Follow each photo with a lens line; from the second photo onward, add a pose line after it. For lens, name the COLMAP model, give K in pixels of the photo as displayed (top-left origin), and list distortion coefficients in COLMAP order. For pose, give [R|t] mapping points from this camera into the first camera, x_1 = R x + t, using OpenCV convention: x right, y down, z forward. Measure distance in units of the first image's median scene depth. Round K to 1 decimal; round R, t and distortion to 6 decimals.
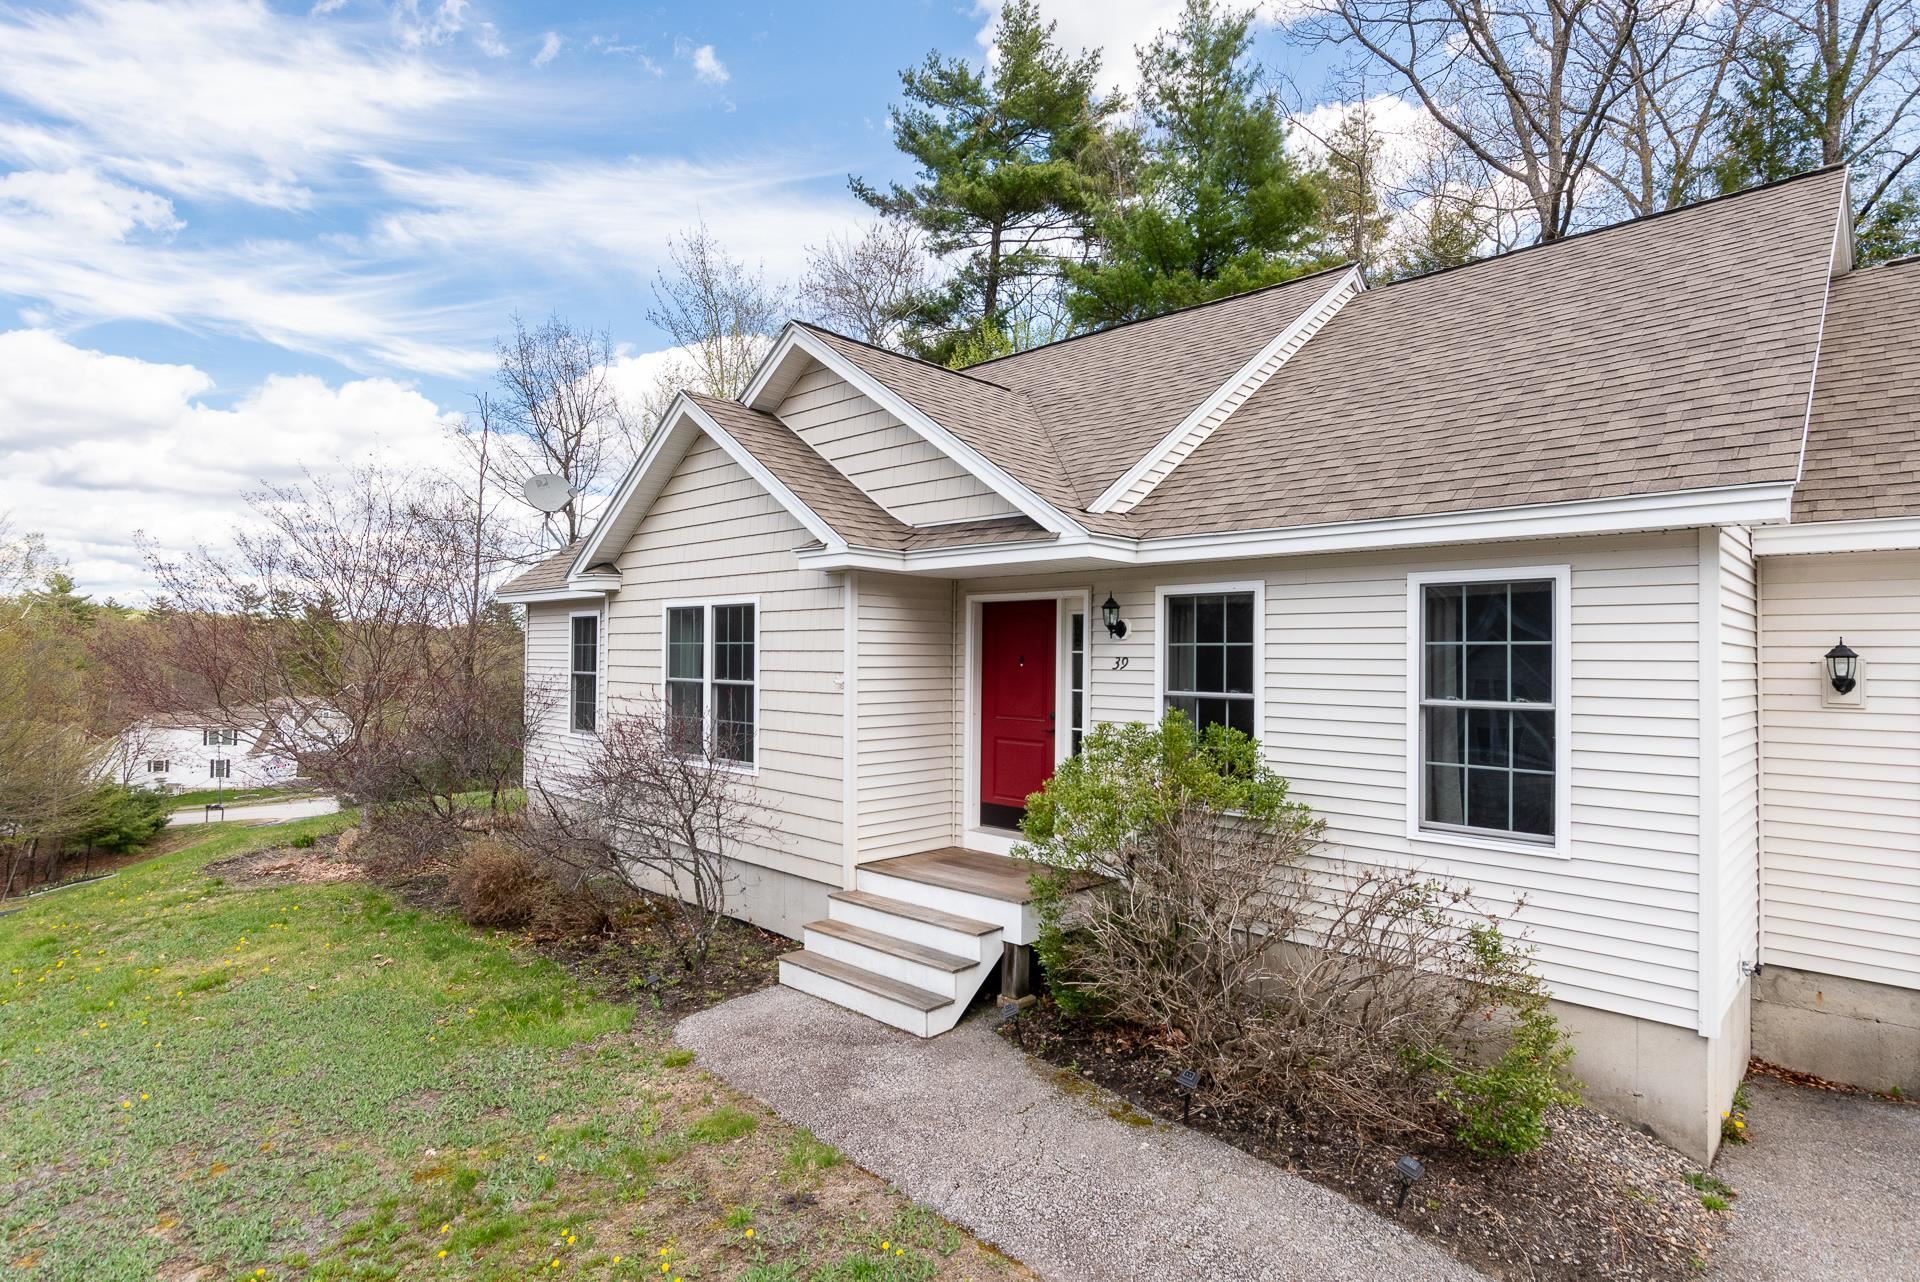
lens RADIAL K [[994.1, 0, 960.0], [0, 994.1, 641.0], [0, 0, 1]] dist [0.002616, 0.000096]
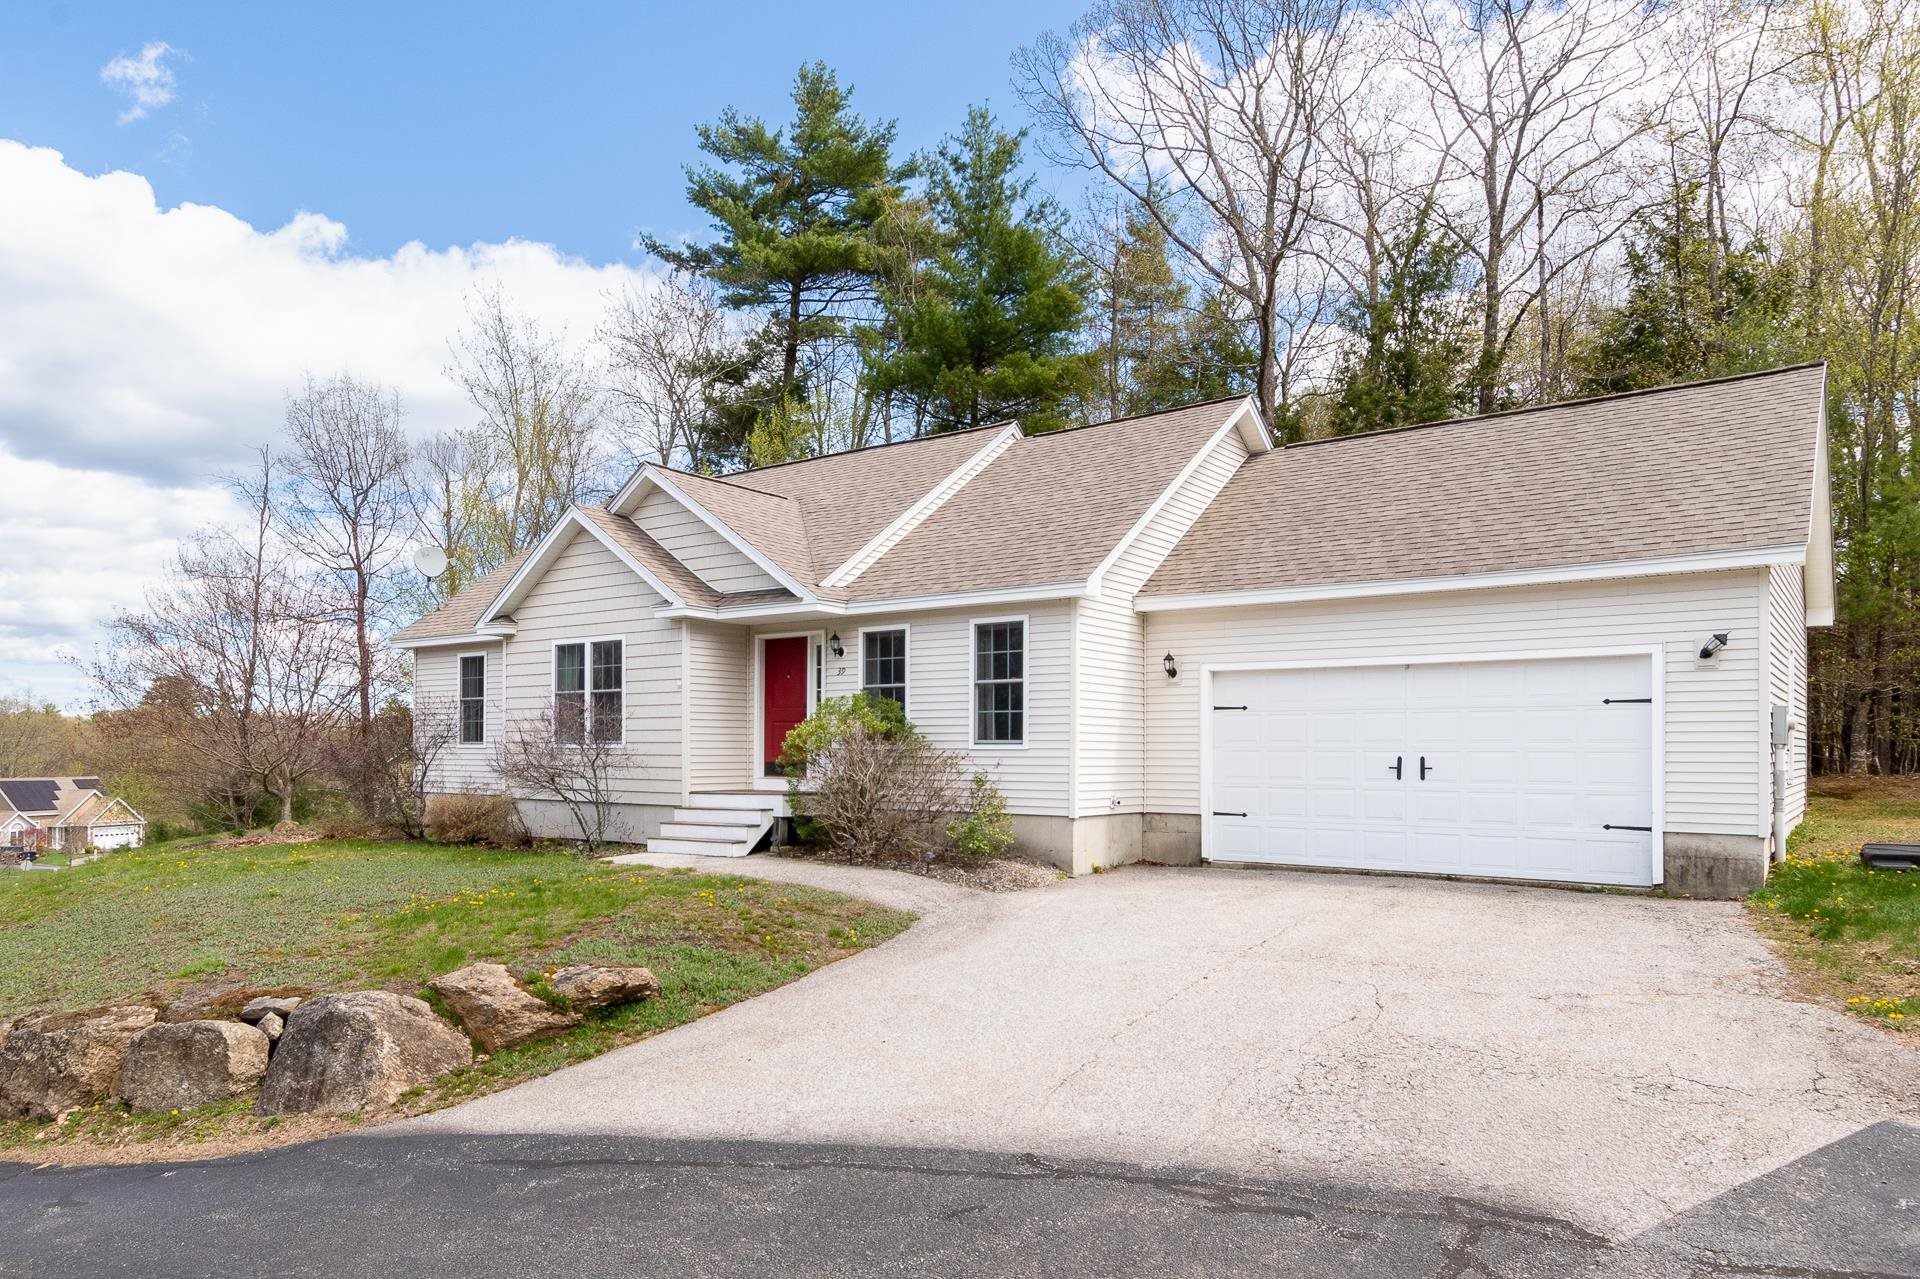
lens RADIAL K [[1281.2, 0, 913.3], [0, 1281.2, 738.7], [0, 0, 1]] dist [-0.001878, -0.000140]
pose [[0.993578, -0.004145, 0.113072, 0.024553], [0.003696, 0.999984, 0.004186, 0.109761], [-0.113087, -0.003741, 0.993578, -1.057975]]
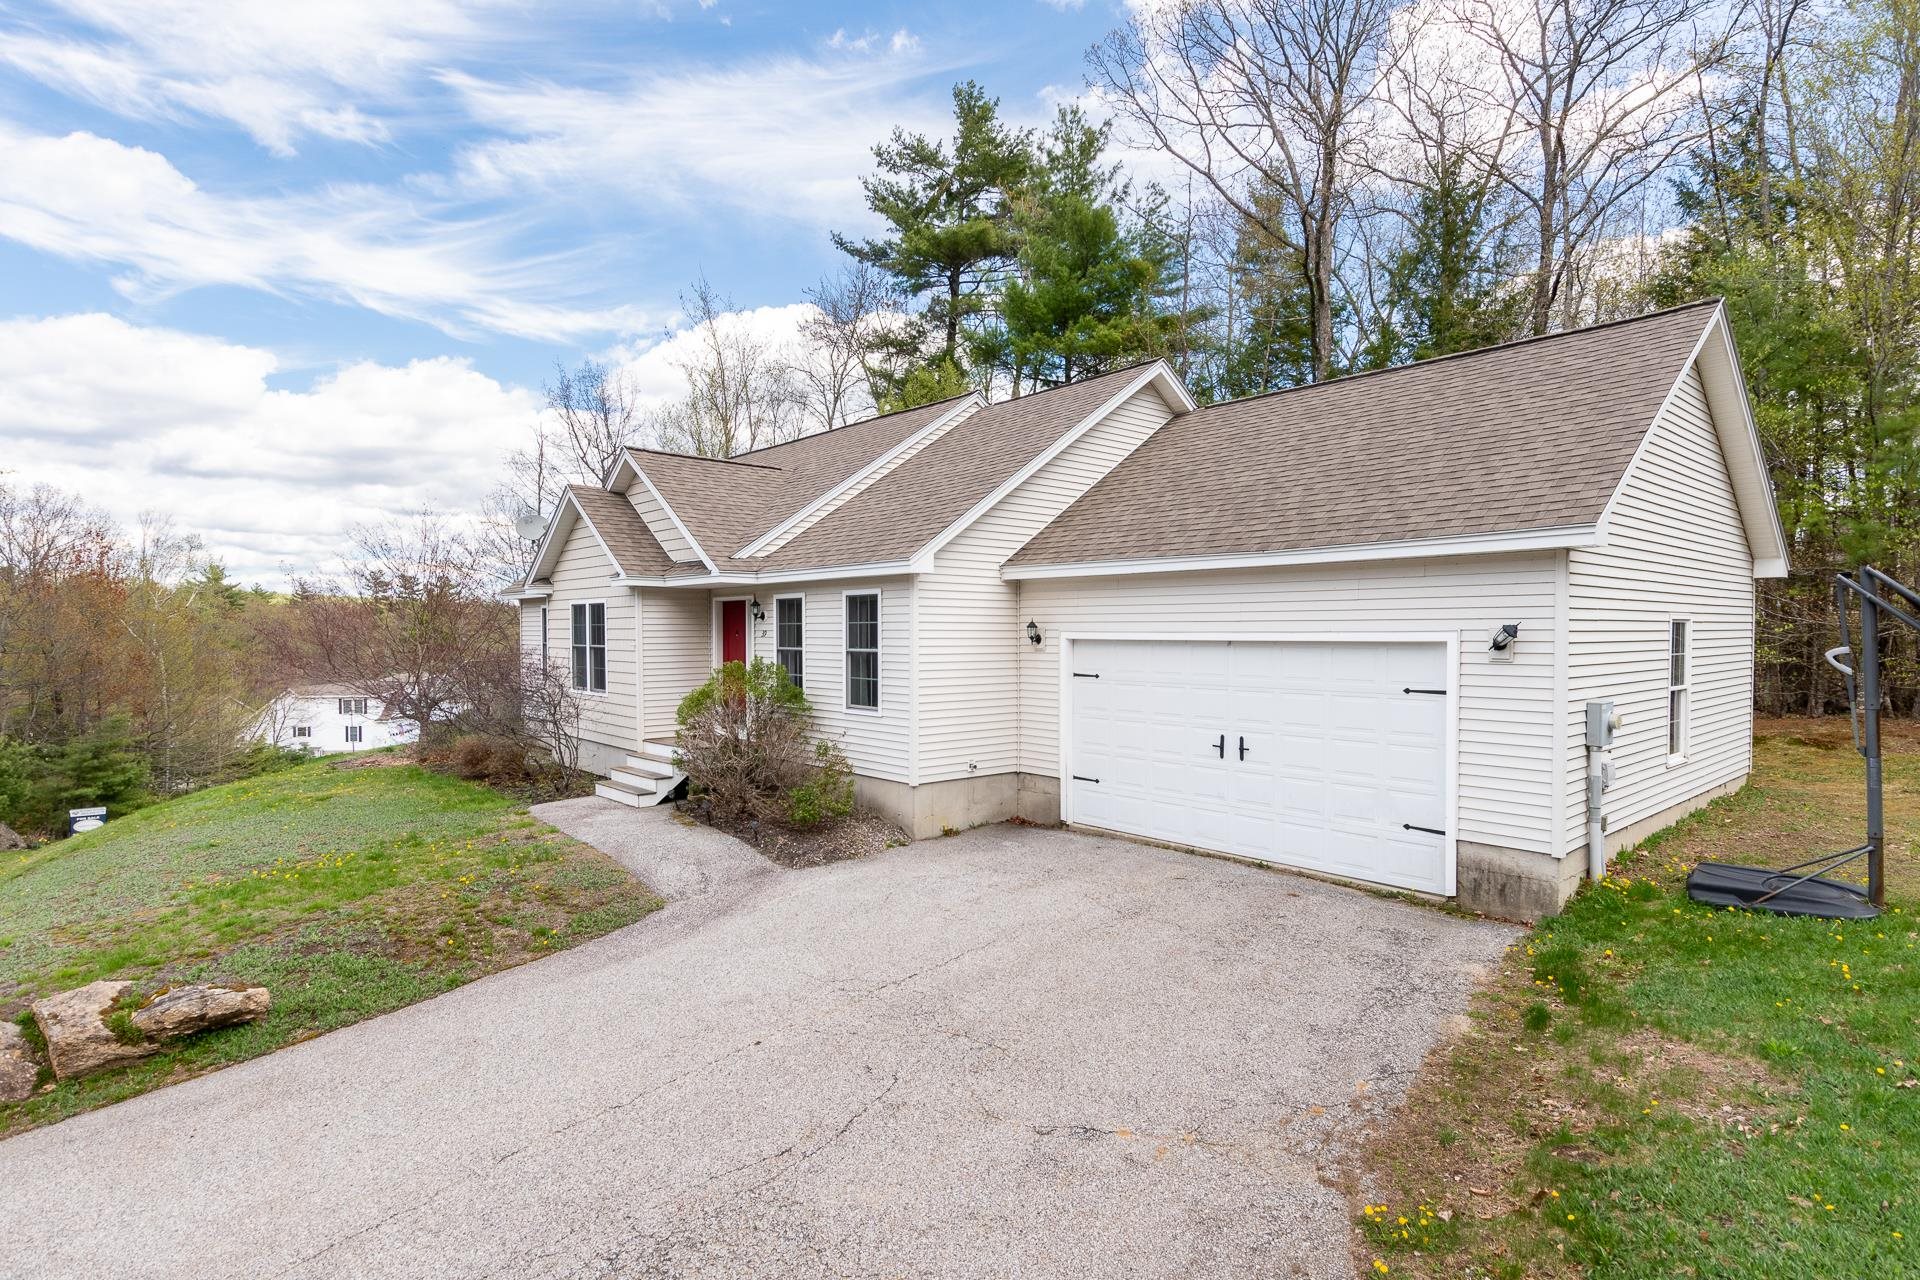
lens RADIAL K [[993.4, 0, 1009.9], [0, 993.4, 645.7], [0, 0, 1]] dist [0.002675, 0.000440]
pose [[0.998281, -0.008589, -0.057968, 0.620722], [0.010379, 0.999477, 0.030640, -0.007042], [0.057675, -0.031189, 0.997848, -0.757657]]
